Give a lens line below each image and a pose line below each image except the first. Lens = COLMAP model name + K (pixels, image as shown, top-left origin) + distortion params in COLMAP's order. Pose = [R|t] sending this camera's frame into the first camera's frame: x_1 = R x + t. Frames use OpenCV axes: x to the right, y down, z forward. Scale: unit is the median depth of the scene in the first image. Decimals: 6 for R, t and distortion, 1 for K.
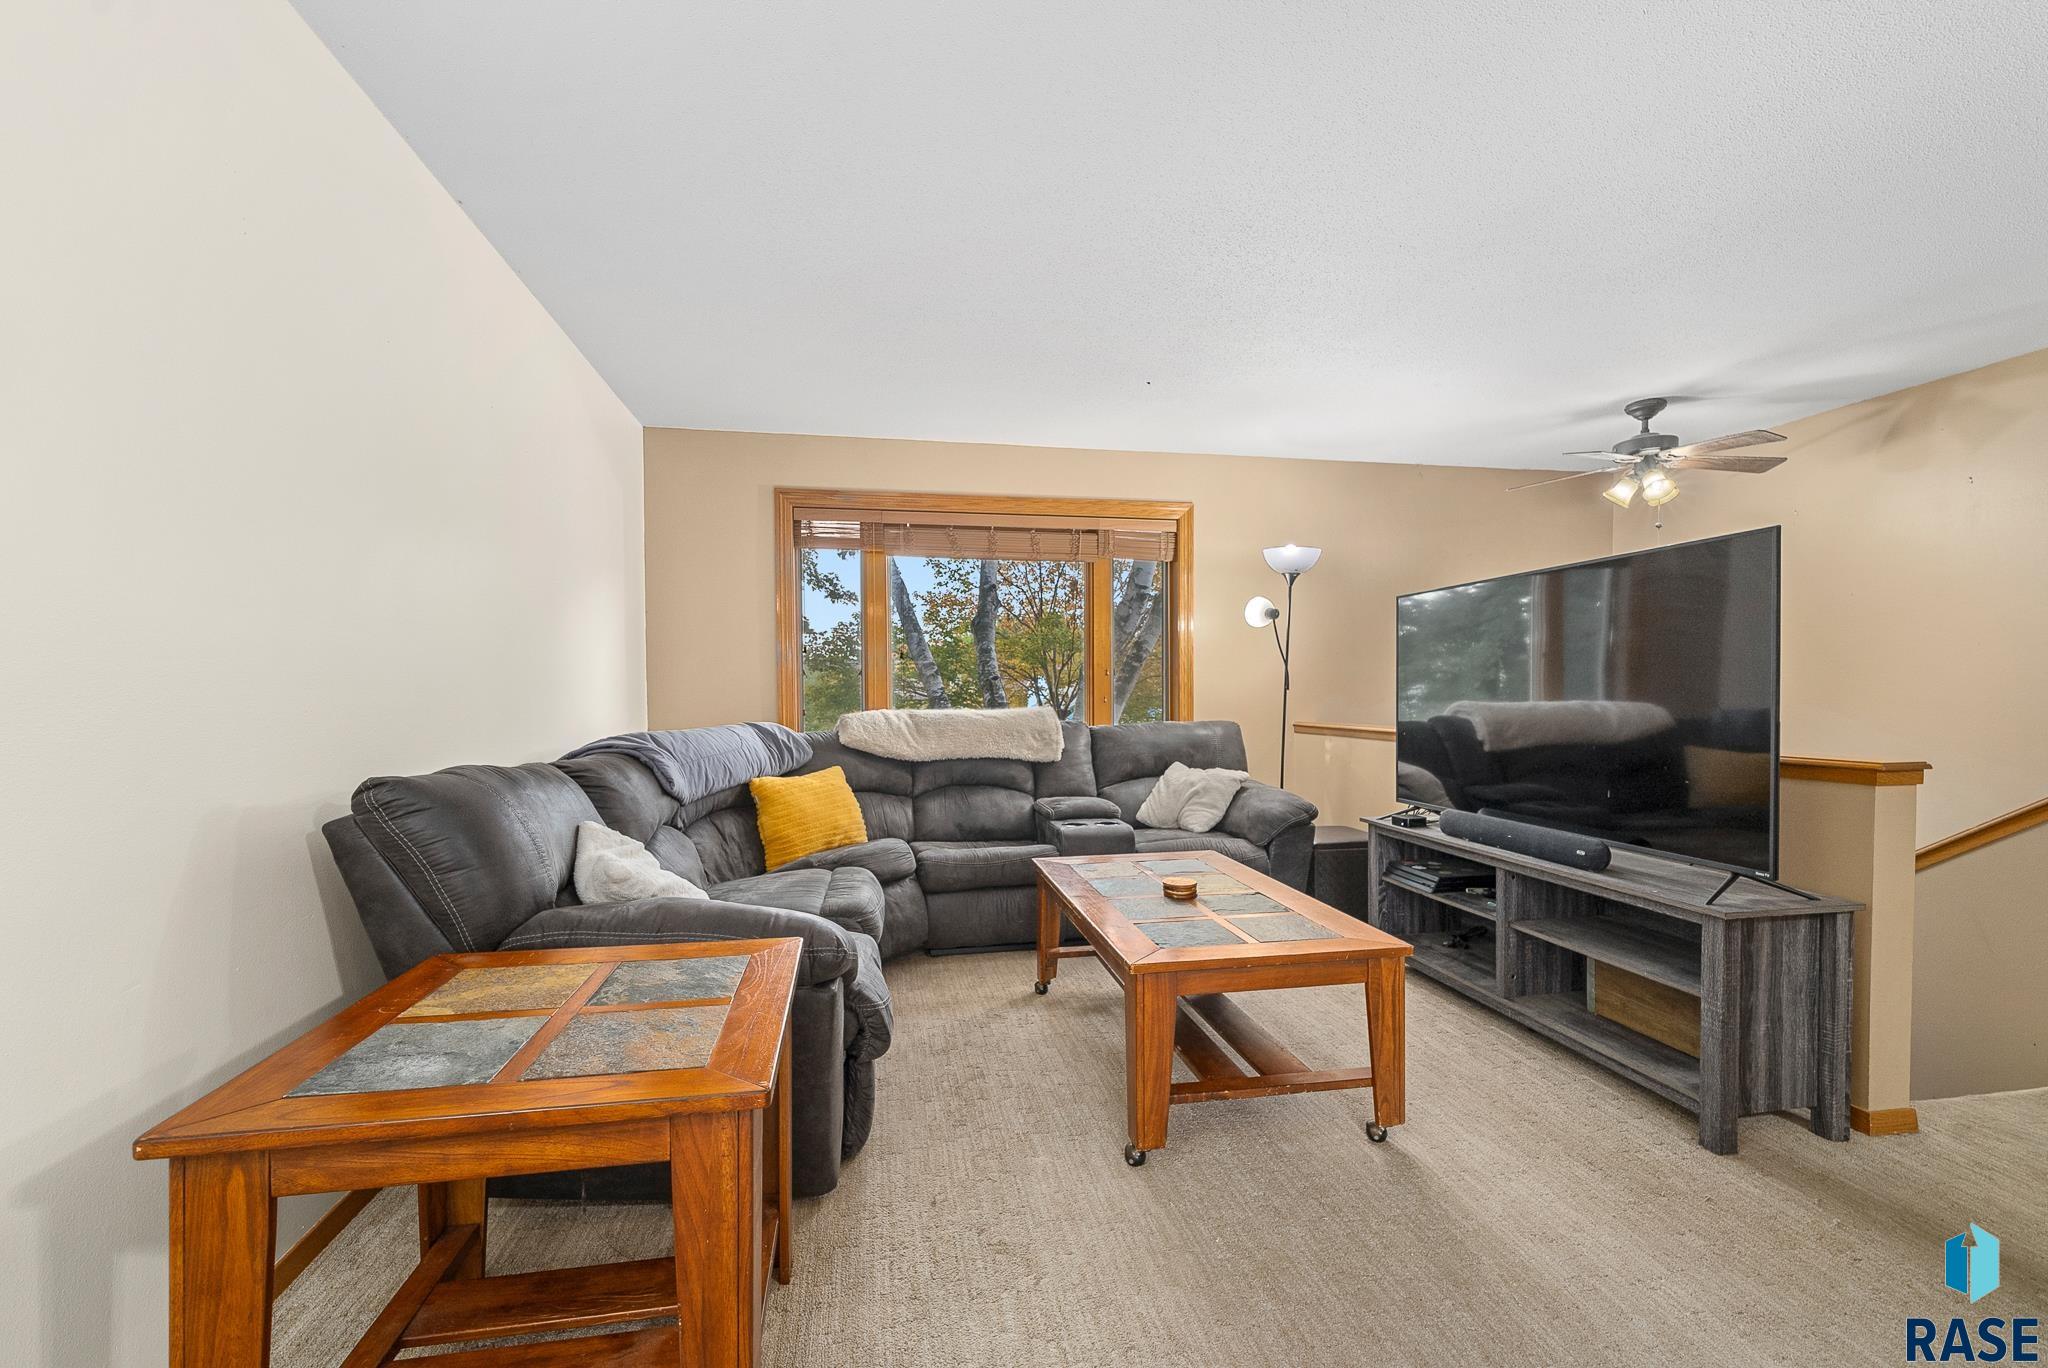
lens RADIAL K [[840.2, 0, 1015.9], [0, 840.2, 702.7], [0, 0, 1]] dist [0.000112, -0.000808]
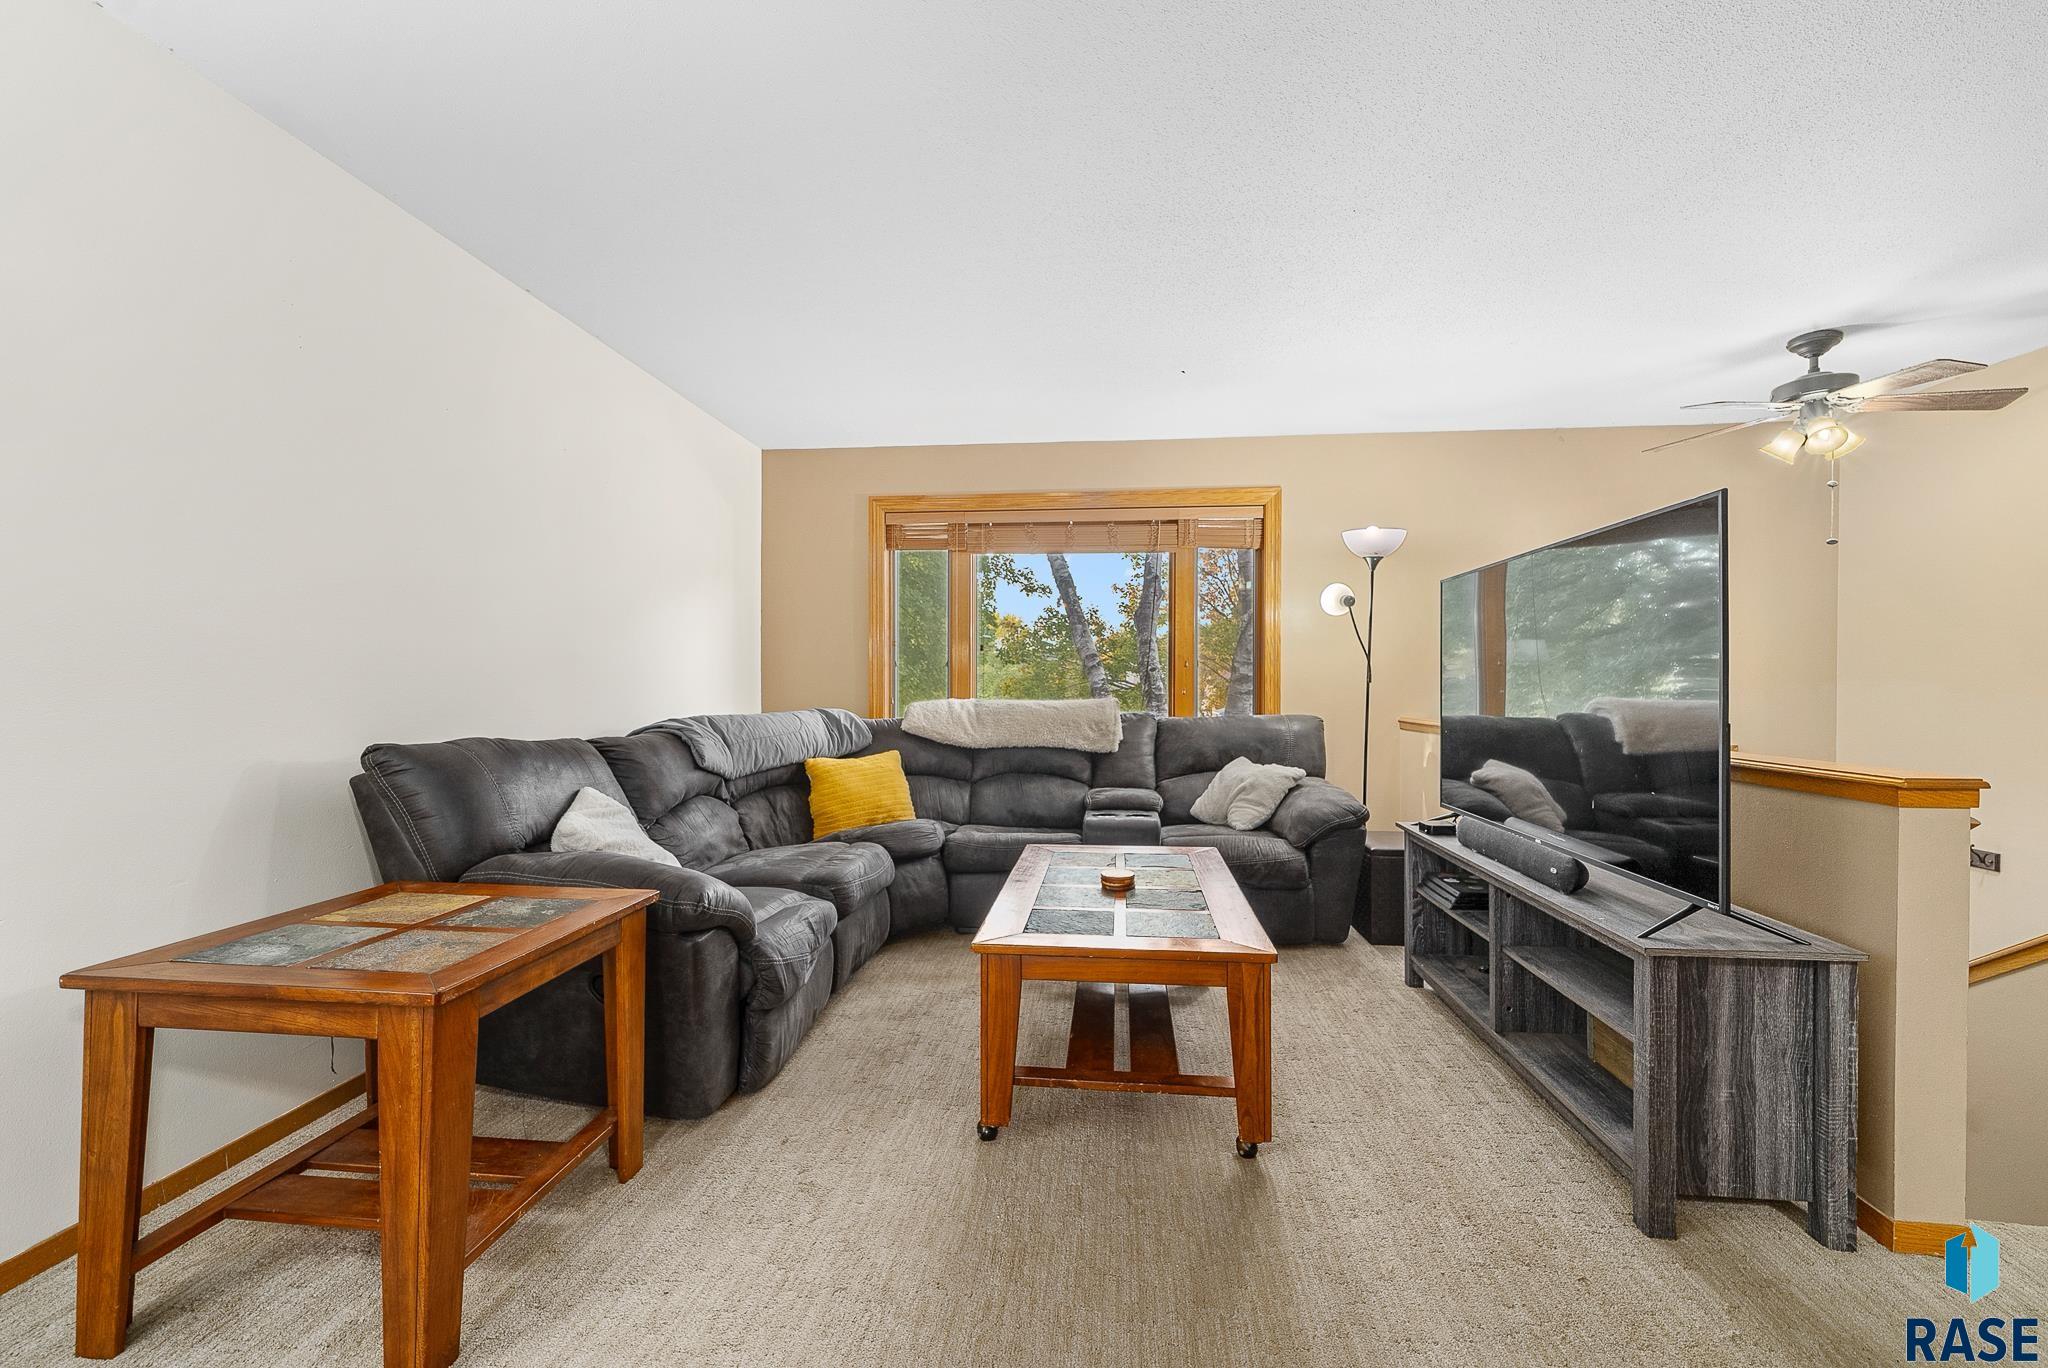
lens RADIAL K [[840.4, 0, 1023.4], [0, 840.4, 678.3], [0, 0, 1]] dist [-0.000754, -0.000407]
pose [[0.961499, 0.005033, -0.274763, 0.239002], [-0.010129, 0.999802, -0.017130, -0.000389], [0.274622, 0.019253, 0.961359, 0.003641]]
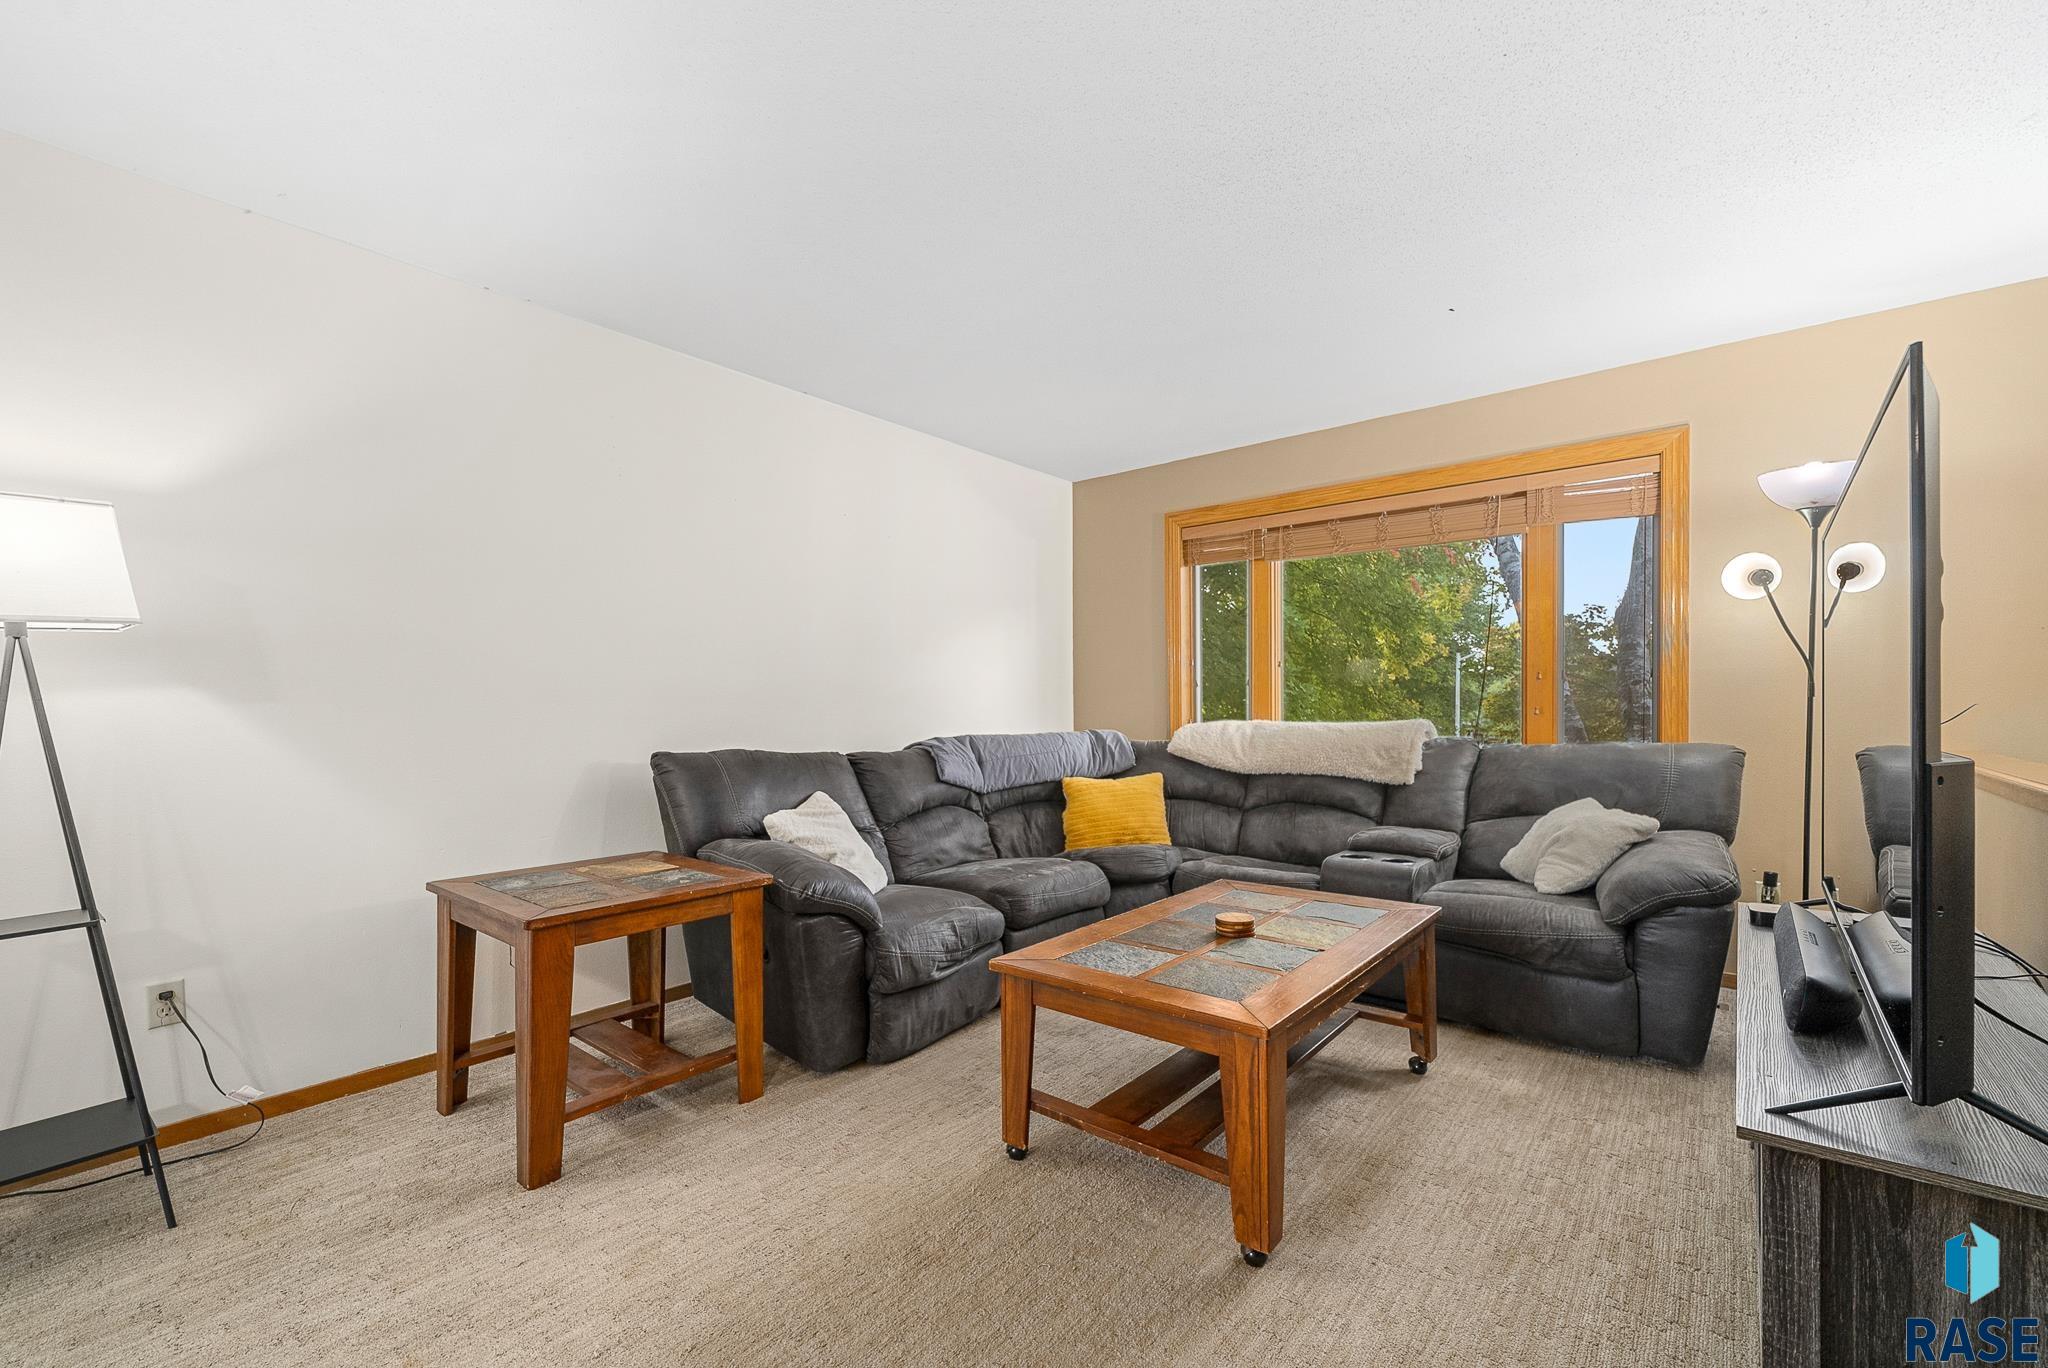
lens RADIAL K [[861.4, 0, 1005.4], [0, 861.4, 707.2], [0, 0, 1]] dist [0.001826, -0.000201]
pose [[0.641945, 0.001192, -0.766750, 0.486531], [-0.005686, 0.999979, -0.003205, -0.002407], [0.766729, 0.006417, 0.641938, 0.154830]]
